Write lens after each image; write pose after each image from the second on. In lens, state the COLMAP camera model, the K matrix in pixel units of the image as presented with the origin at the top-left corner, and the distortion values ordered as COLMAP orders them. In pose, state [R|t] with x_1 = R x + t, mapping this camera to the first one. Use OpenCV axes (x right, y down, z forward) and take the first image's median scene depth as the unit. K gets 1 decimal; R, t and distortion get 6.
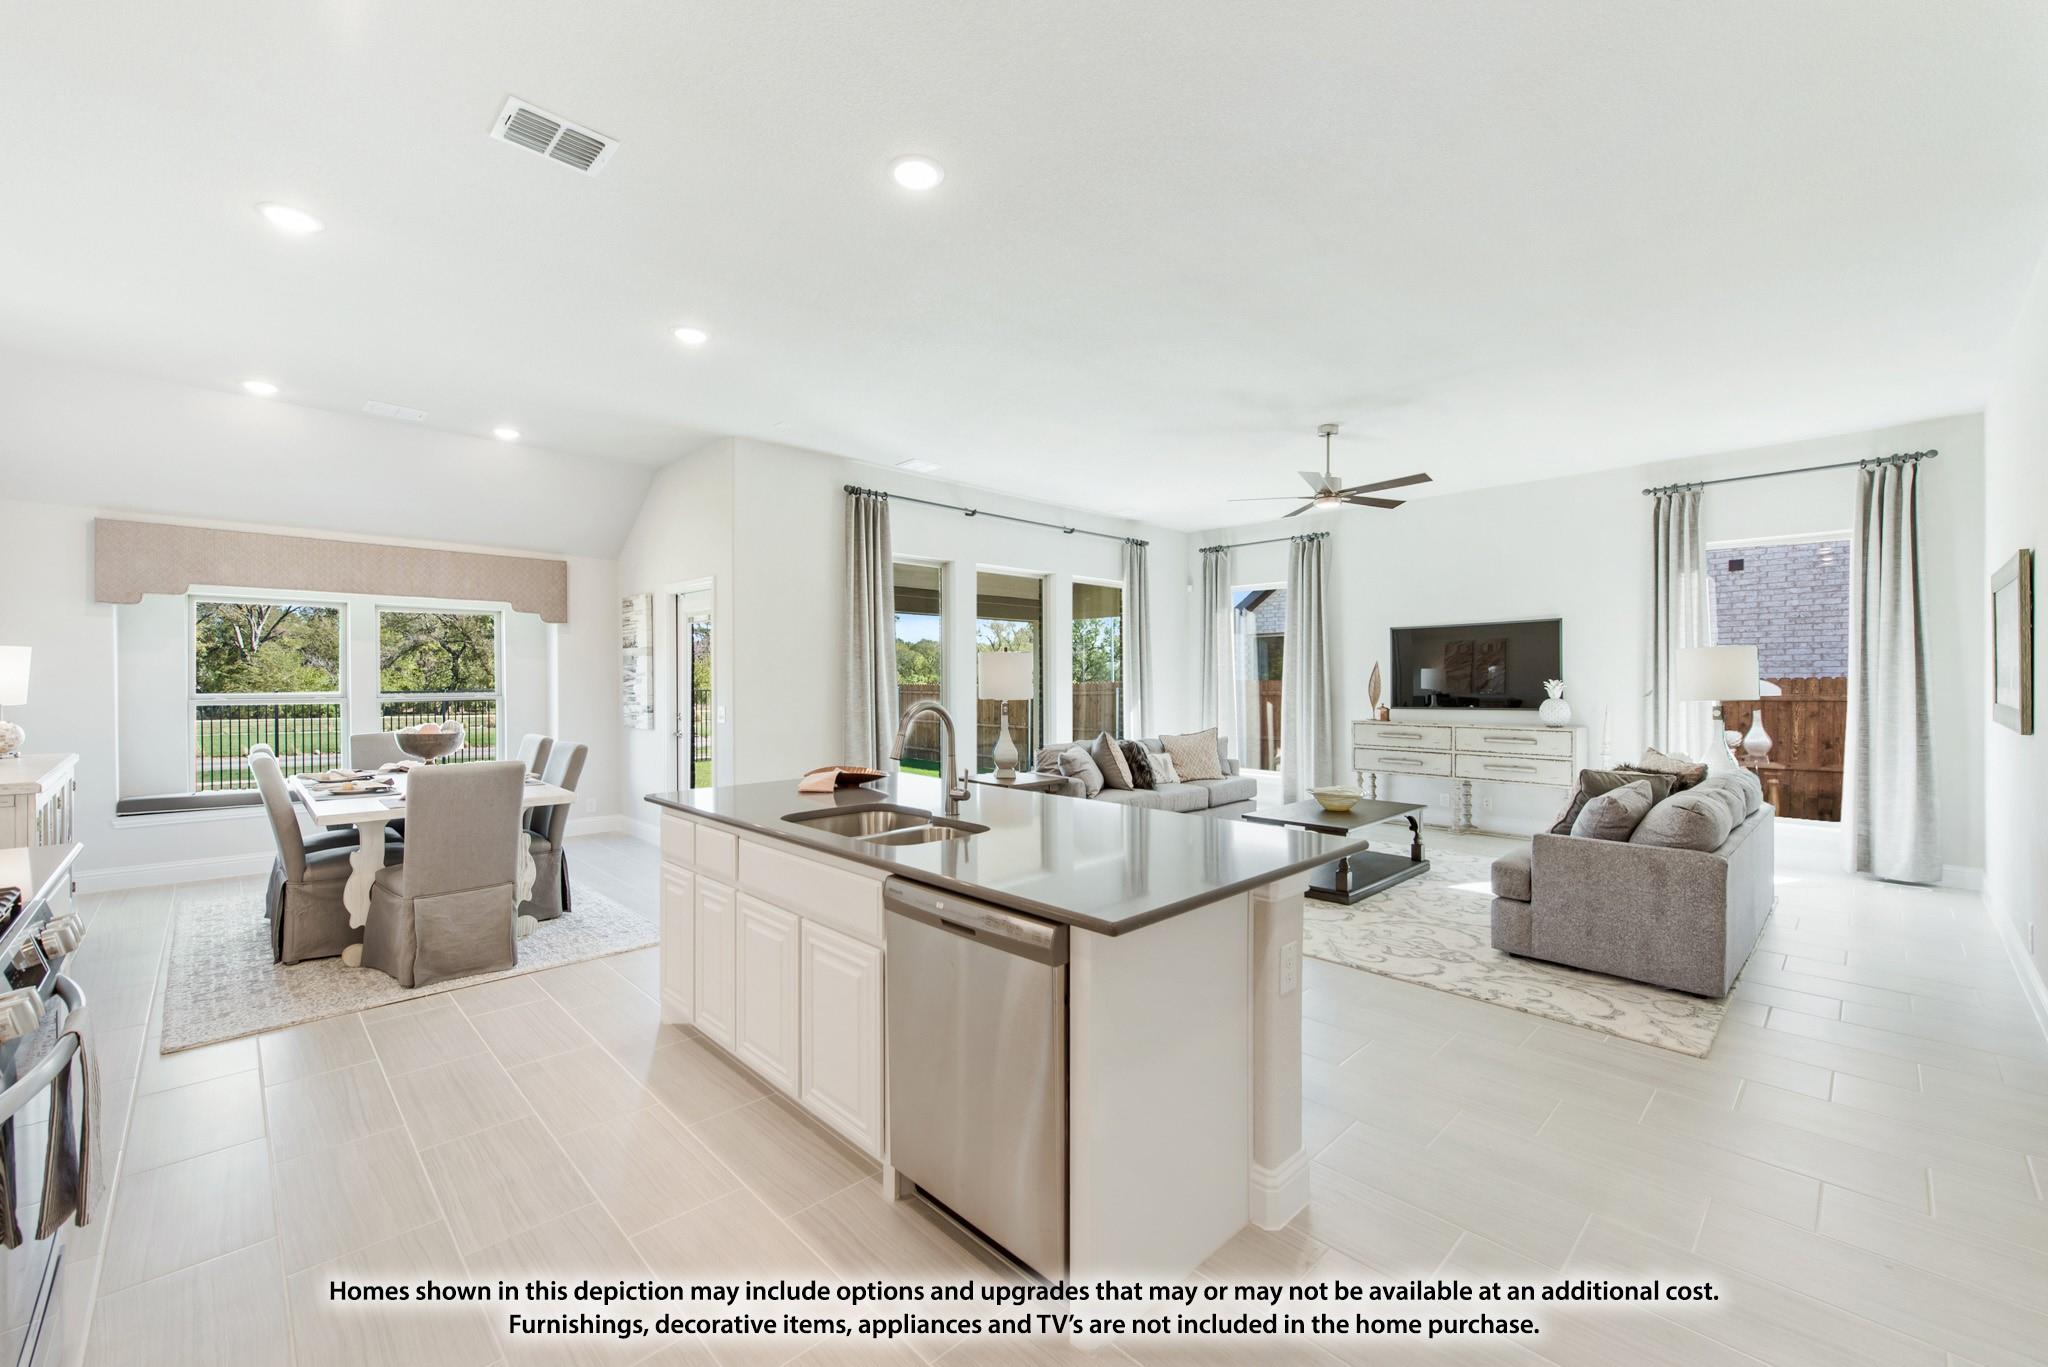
lens RADIAL K [[805.6, 0, 1024.0], [0, 805.6, 683.5], [0, 0, 1]] dist [0.002708, 0.000342]
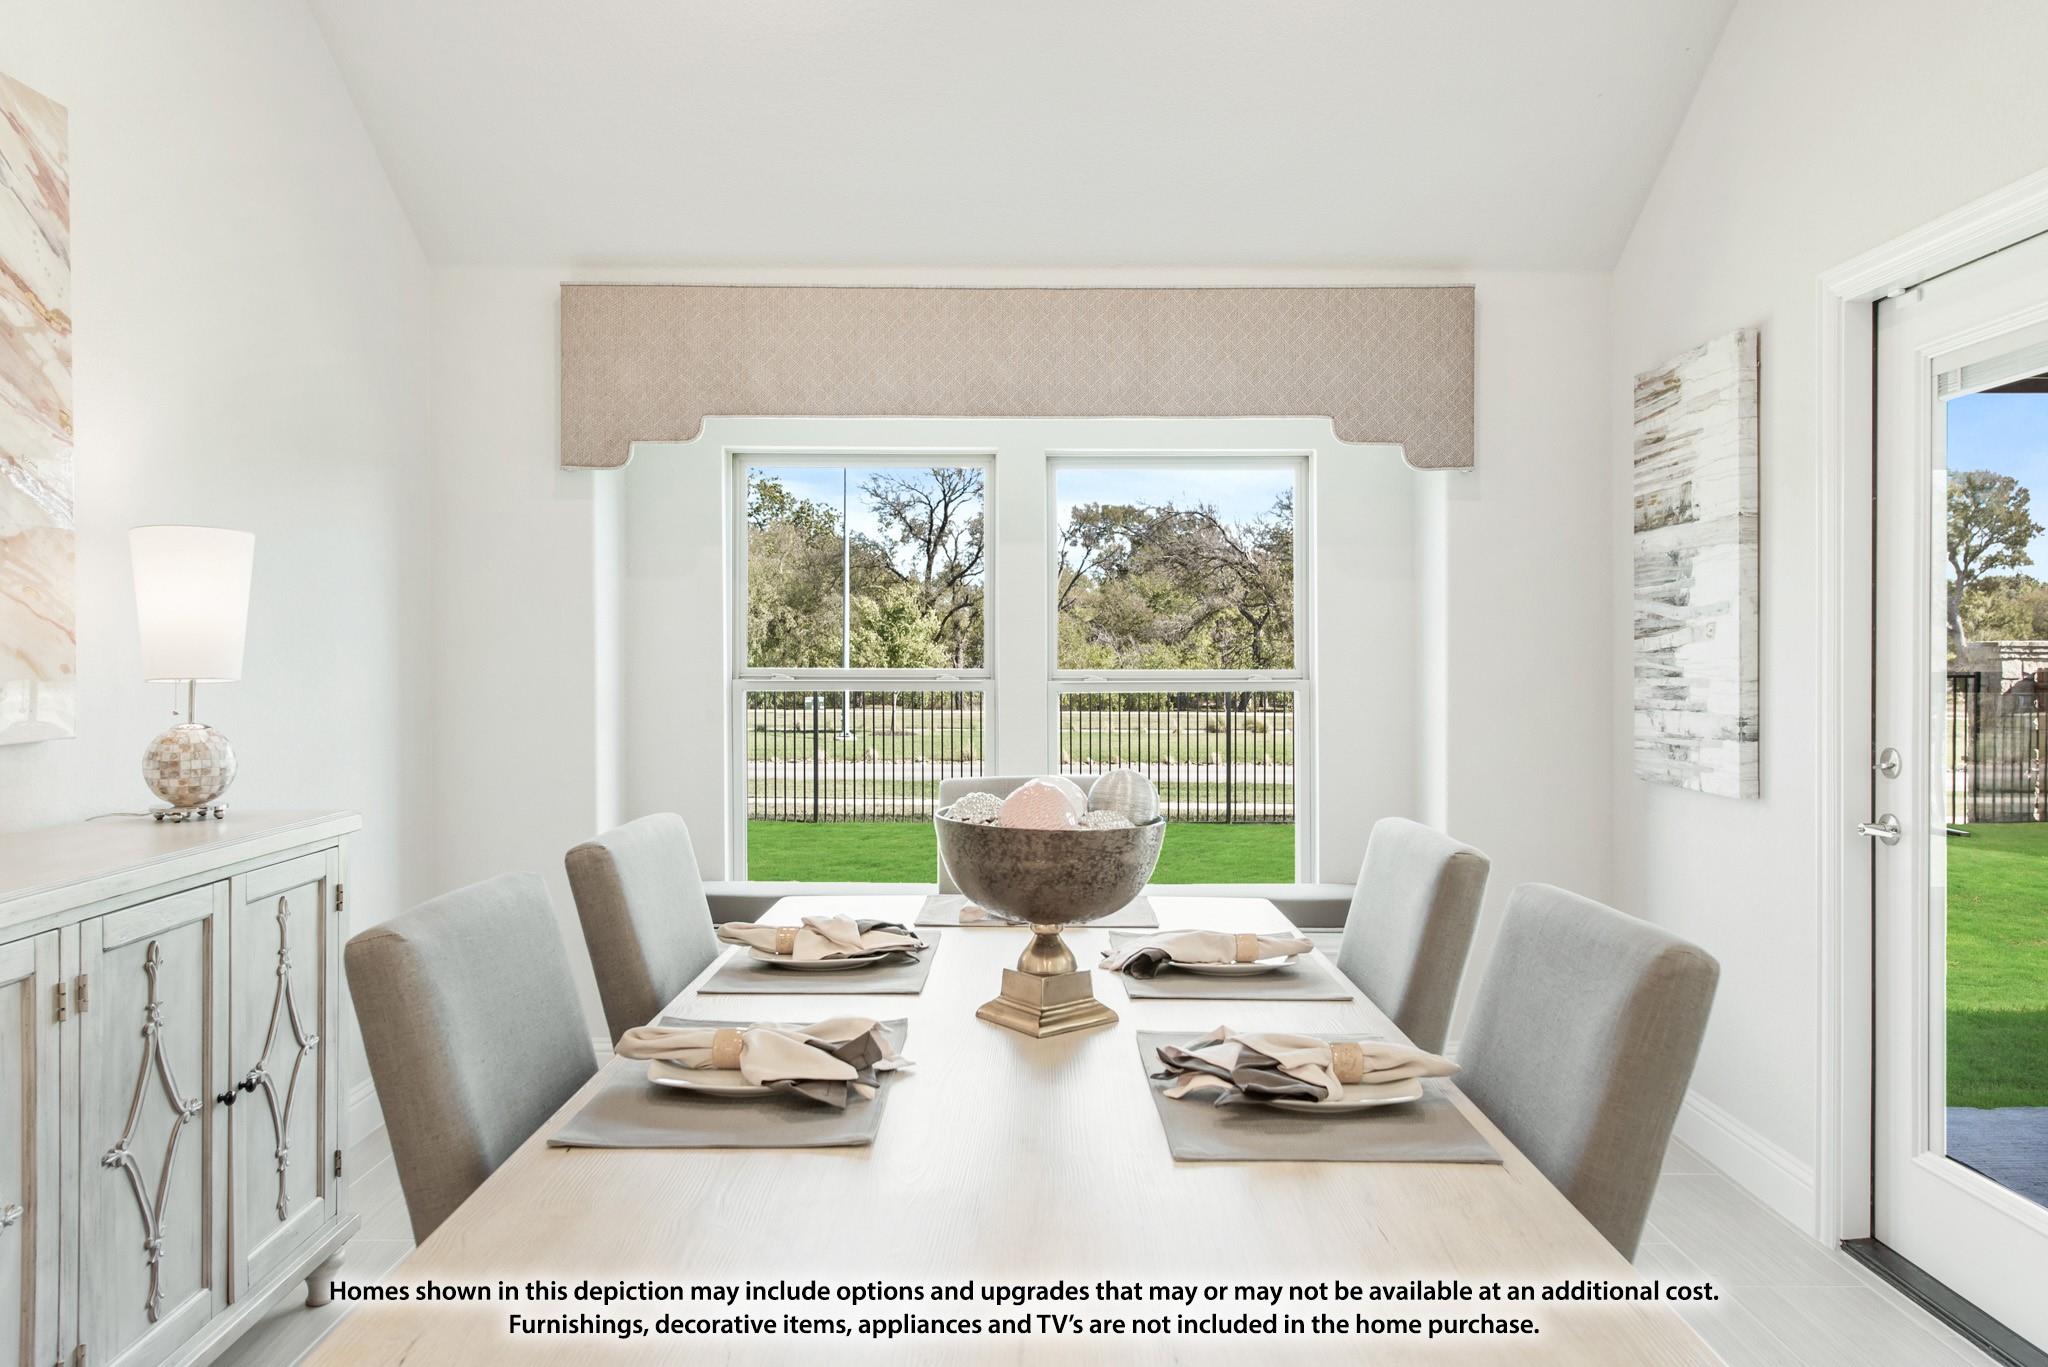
lens RADIAL K [[1399.8, 0, 1024.0], [0, 1399.8, 683.5], [0, 0, 1]] dist [0.004529, 0.002905]
pose [[0.711497, 0.011541, -0.702595, -0.292274], [-0.003647, 0.999912, 0.012732, 0.010019], [0.702680, -0.006496, 0.711476, 0.455694]]
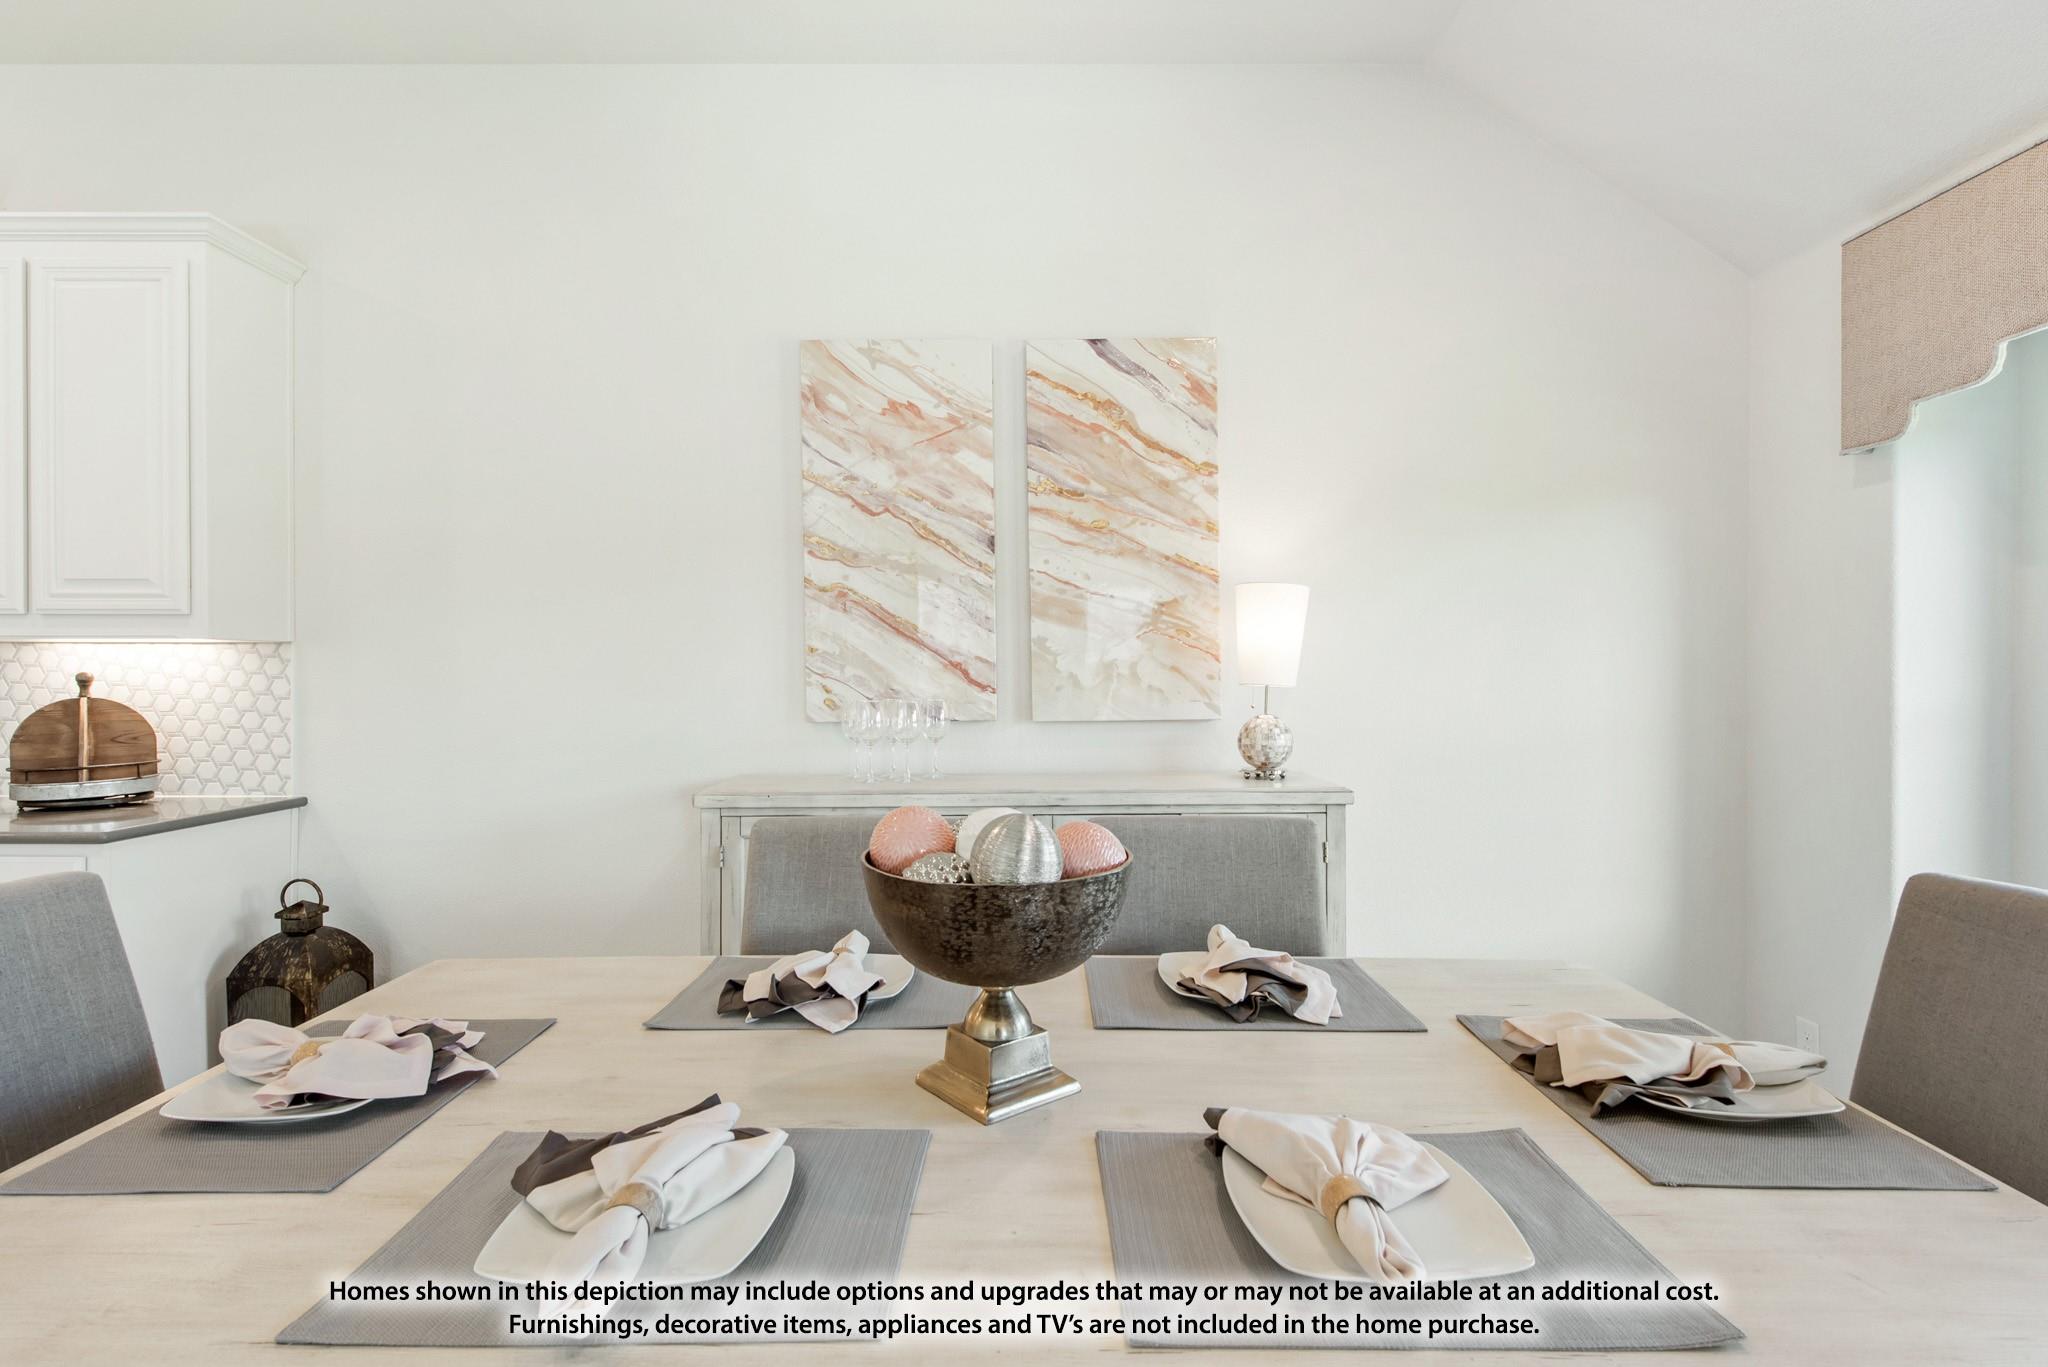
lens RADIAL K [[994.0, 0, 1024.5], [0, 994.0, 658.2], [0, 0, 1]] dist [0.032219, 0.000087]
pose [[-0.709738, -0.005443, -0.704445, -0.371862], [-0.004492, 0.999985, -0.003200, 0.004939], [0.704452, 0.000893, -0.709751, 0.800436]]
